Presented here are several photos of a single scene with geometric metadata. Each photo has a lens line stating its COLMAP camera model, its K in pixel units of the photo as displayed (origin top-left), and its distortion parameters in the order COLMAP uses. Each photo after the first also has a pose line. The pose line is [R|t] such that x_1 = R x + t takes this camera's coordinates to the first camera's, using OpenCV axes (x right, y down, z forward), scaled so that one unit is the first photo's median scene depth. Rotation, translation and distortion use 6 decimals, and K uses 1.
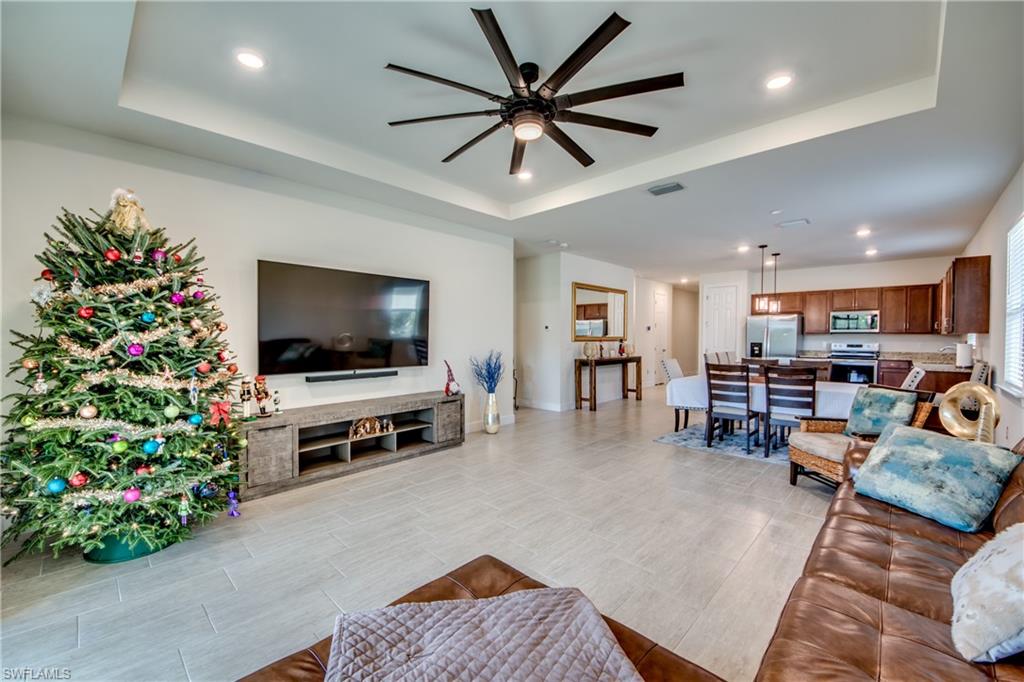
lens RADIAL K [[409.9, 0, 512.0], [0, 409.9, 341.0], [0, 0, 1]] dist [0.002670, 0.000135]
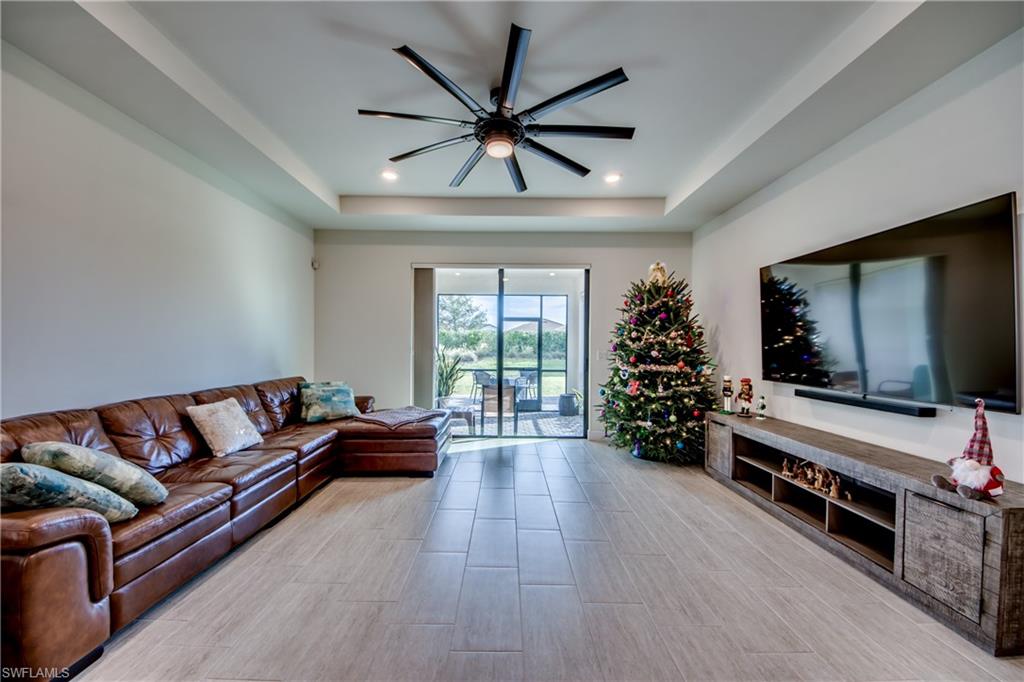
lens RADIAL K [[384.6, 0, 505.4], [0, 384.6, 347.1], [0, 0, 1]] dist [0.038193, -0.019623]
pose [[-0.725476, -0.005556, -0.688225, 0.387534], [-0.018280, 0.999770, 0.011199, 0.001870], [0.688004, 0.020705, -0.725411, 0.929800]]
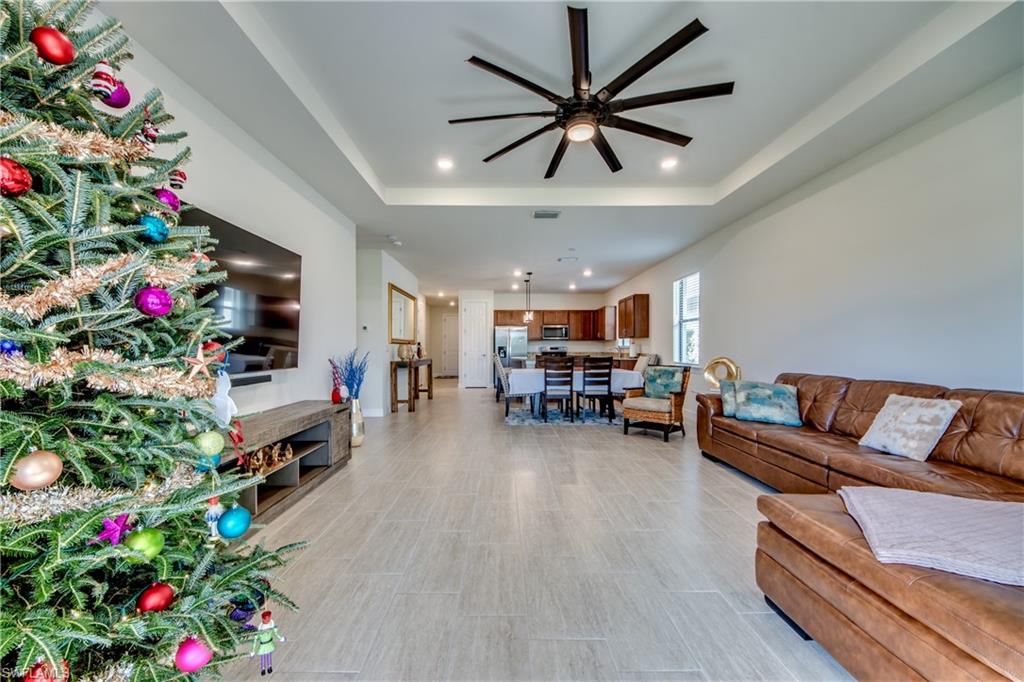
lens RADIAL K [[384.6, 0, 505.4], [0, 384.6, 347.1], [0, 0, 1]] dist [0.038193, -0.019623]
pose [[0.718812, -0.000060, 0.695205, -0.427972], [0.009756, 0.999902, -0.010001, 0.032376], [-0.695136, 0.013971, 0.718742, 0.214274]]
